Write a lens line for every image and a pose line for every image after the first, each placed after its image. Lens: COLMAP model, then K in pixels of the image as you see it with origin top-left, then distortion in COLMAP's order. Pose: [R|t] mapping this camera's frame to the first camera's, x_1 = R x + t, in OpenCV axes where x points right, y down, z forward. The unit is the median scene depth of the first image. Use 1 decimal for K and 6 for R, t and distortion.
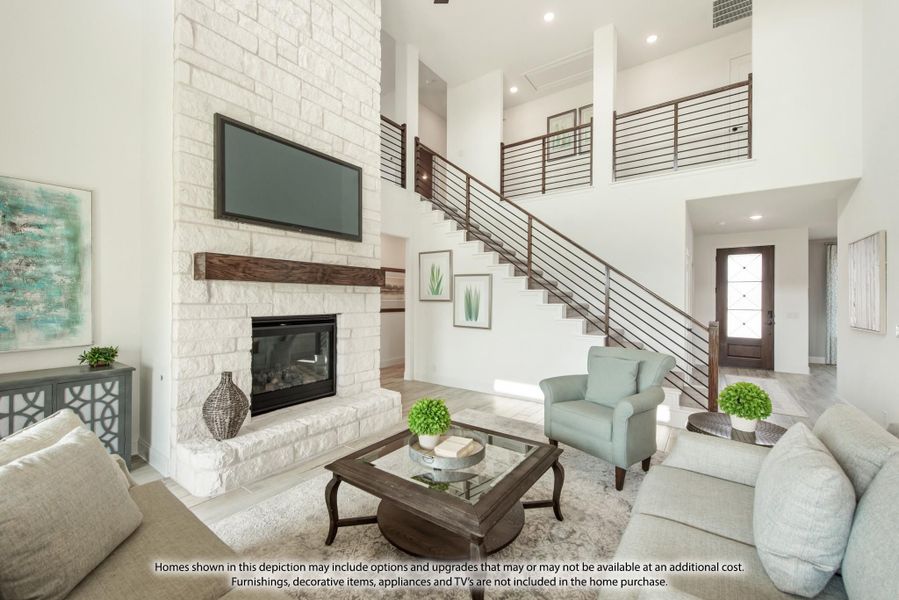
lens RADIAL K [[368.9, 0, 449.0], [0, 368.9, 300.2], [0, 0, 1]] dist [0.003108, 0.000019]
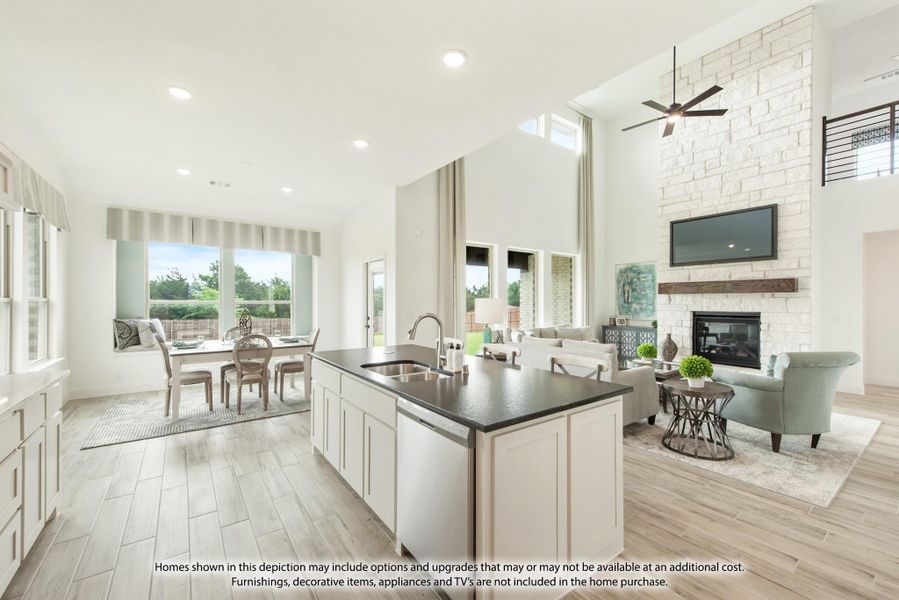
lens RADIAL K [[368.9, 0, 449.1], [0, 368.9, 303.1], [0, 0, 1]] dist [0.003108, 0.000019]
pose [[-0.322034, -0.001754, -0.946726, 1.736332], [-0.003954, 0.999992, -0.000508, 0.008140], [0.946720, 0.003580, -0.322038, 0.383528]]
